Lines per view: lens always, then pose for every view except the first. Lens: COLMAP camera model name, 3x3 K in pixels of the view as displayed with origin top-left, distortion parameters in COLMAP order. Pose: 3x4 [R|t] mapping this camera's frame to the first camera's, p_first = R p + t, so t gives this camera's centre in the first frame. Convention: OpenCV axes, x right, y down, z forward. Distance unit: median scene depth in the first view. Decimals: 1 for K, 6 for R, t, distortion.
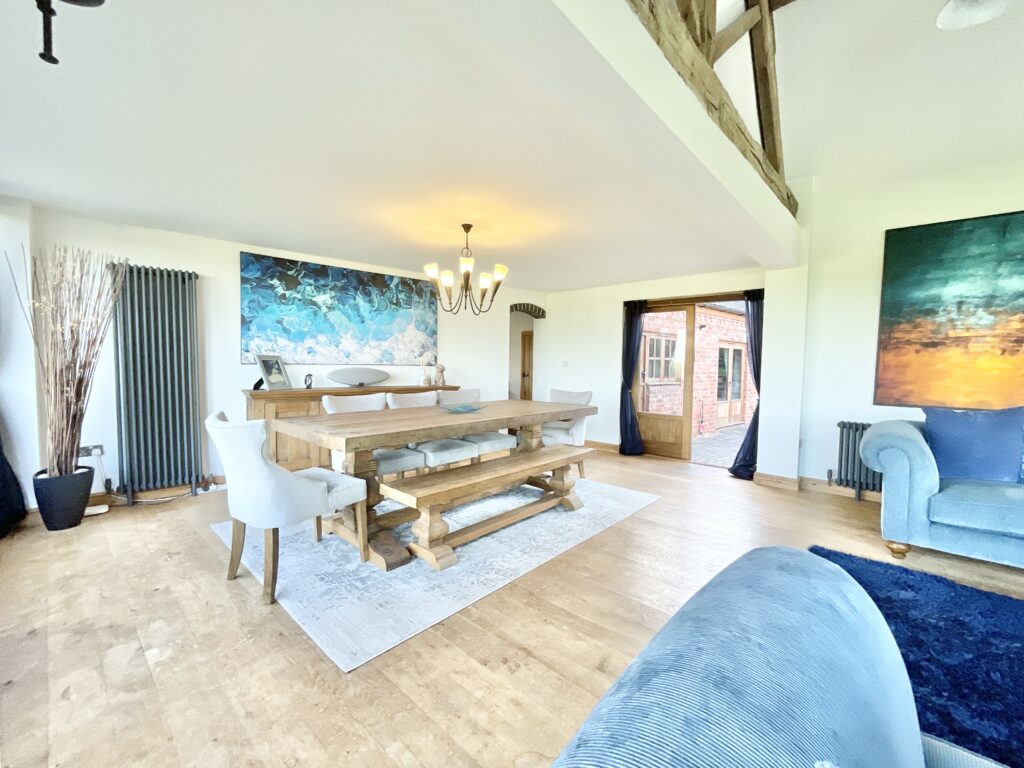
lens RADIAL K [[416.3, 0, 512.0], [0, 416.3, 384.8], [0, 0, 1]] dist [0.002049, 0.000051]
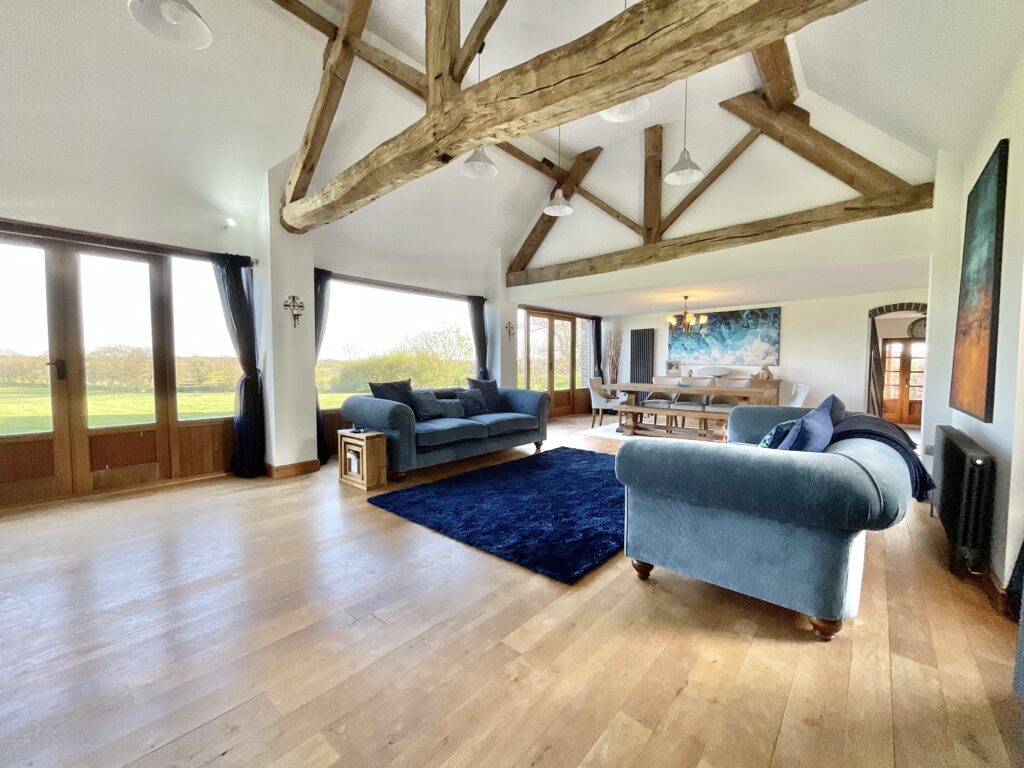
lens RADIAL K [[416.3, 0, 509.7], [0, 416.3, 382.8], [0, 0, 1]] dist [0.002049, 0.000051]
pose [[0.012209, 0.041112, -0.999080, 1.324903], [-0.054639, 0.997689, 0.040387, 0.004390], [0.998432, 0.054095, 0.014427, 0.082254]]
